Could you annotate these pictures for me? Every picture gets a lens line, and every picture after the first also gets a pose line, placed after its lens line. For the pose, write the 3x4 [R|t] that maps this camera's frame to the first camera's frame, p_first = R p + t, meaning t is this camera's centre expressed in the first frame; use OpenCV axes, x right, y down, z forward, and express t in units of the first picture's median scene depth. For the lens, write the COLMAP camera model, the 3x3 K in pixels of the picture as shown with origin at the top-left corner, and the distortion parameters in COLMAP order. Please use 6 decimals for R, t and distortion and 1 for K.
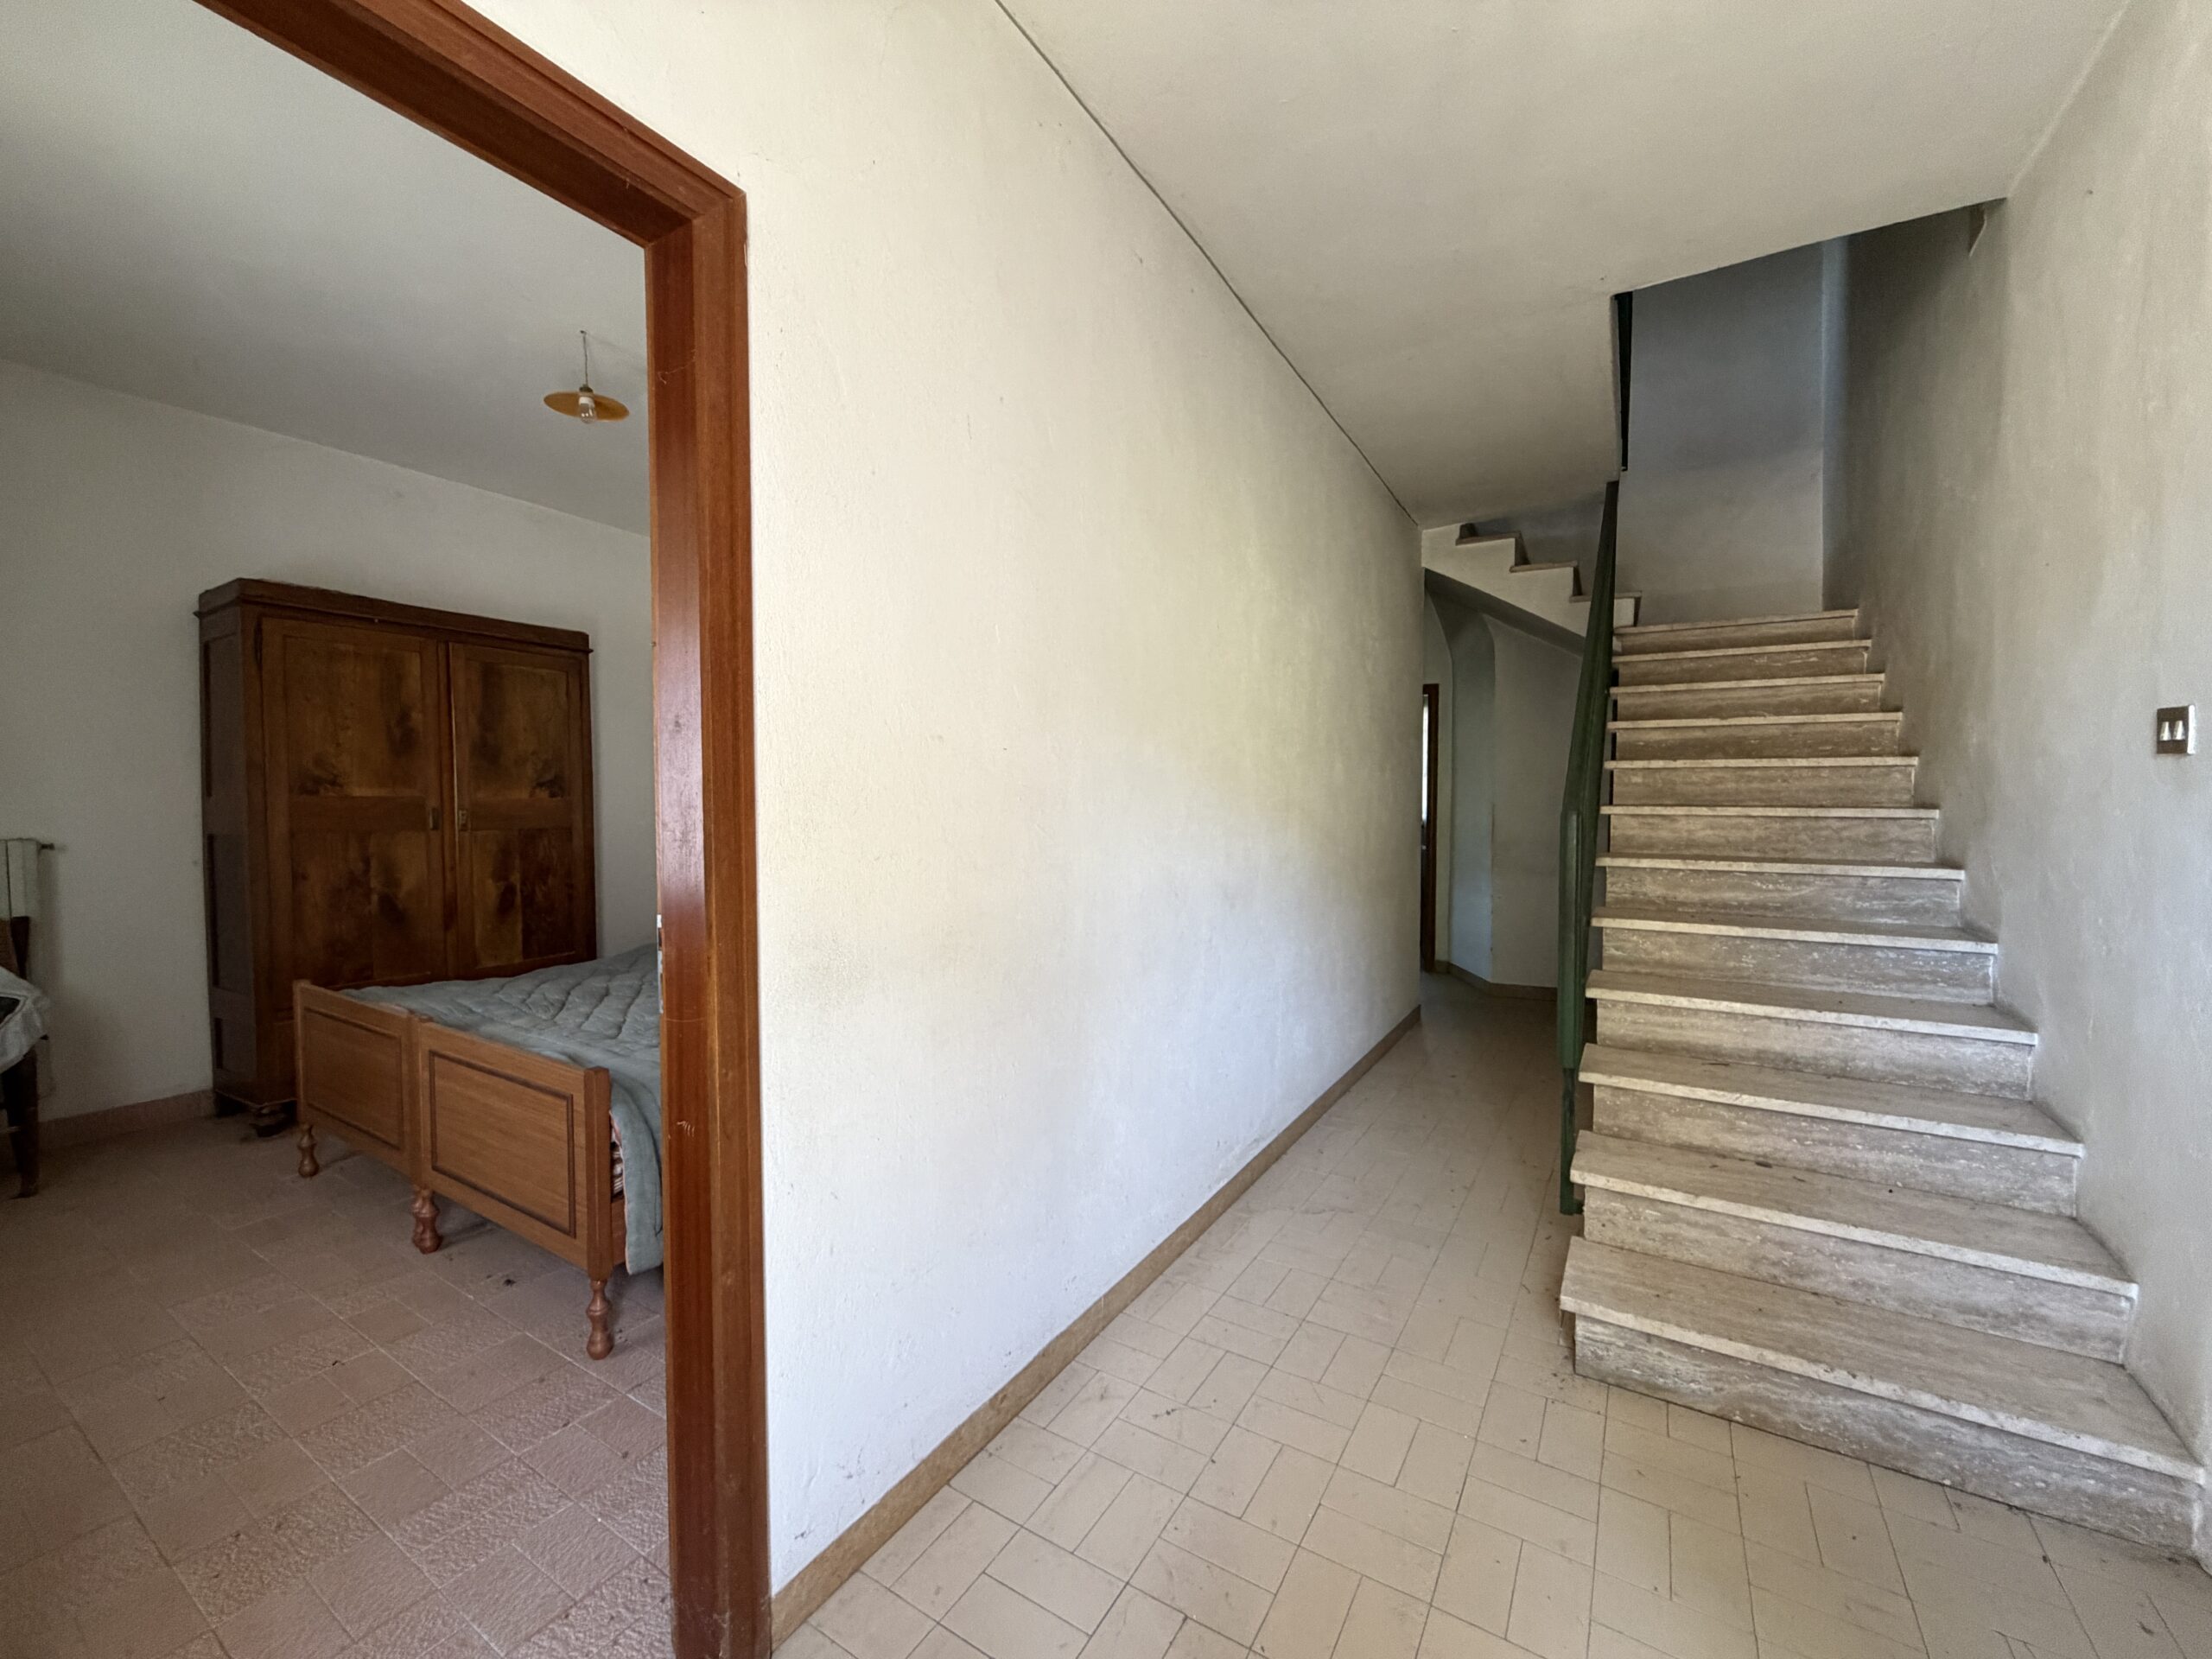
lens RADIAL K [[881.1, 0, 1106.4], [0, 881.1, 833.0], [0, 0, 1]] dist [-0.003594, 0.001037]
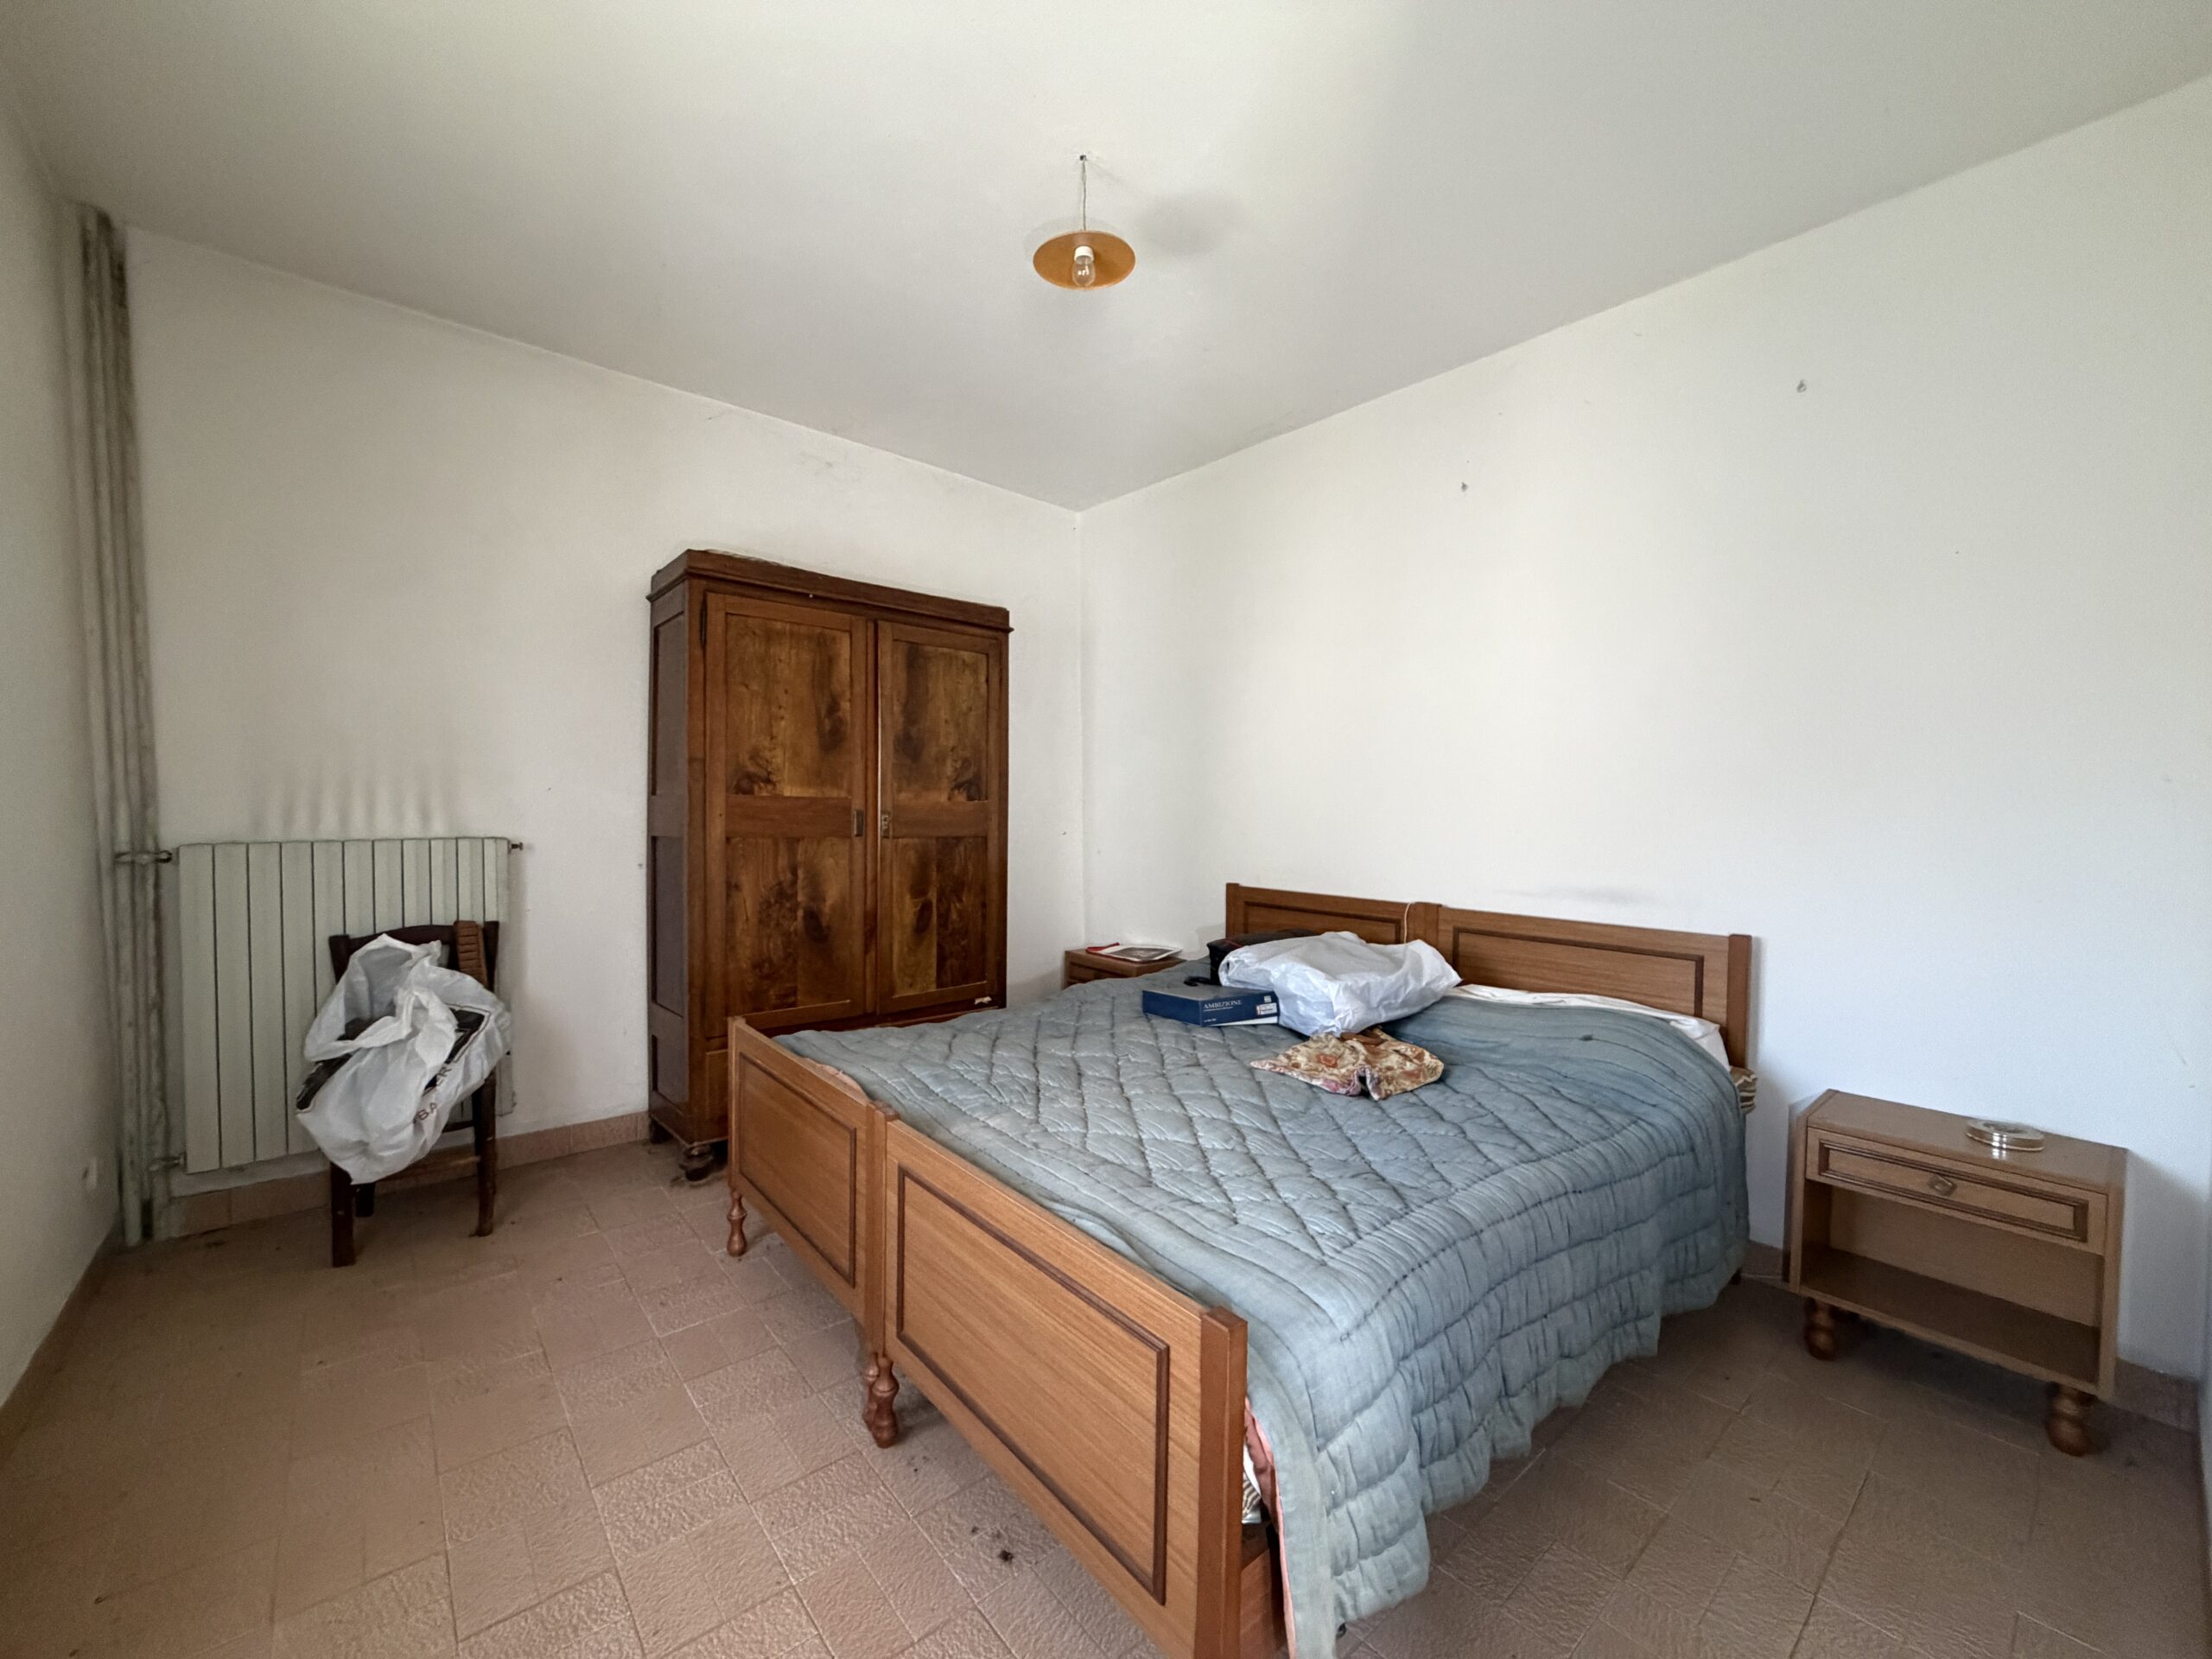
lens RADIAL K [[881.1, 0, 1106.9], [0, 881.1, 835.7], [0, 0, 1]] dist [-0.003594, 0.001037]
pose [[0.949838, 0.025306, -0.311716, -0.281699], [-0.027391, 0.999622, -0.002310, -0.009690], [0.311540, 0.010732, 0.950172, 0.271922]]
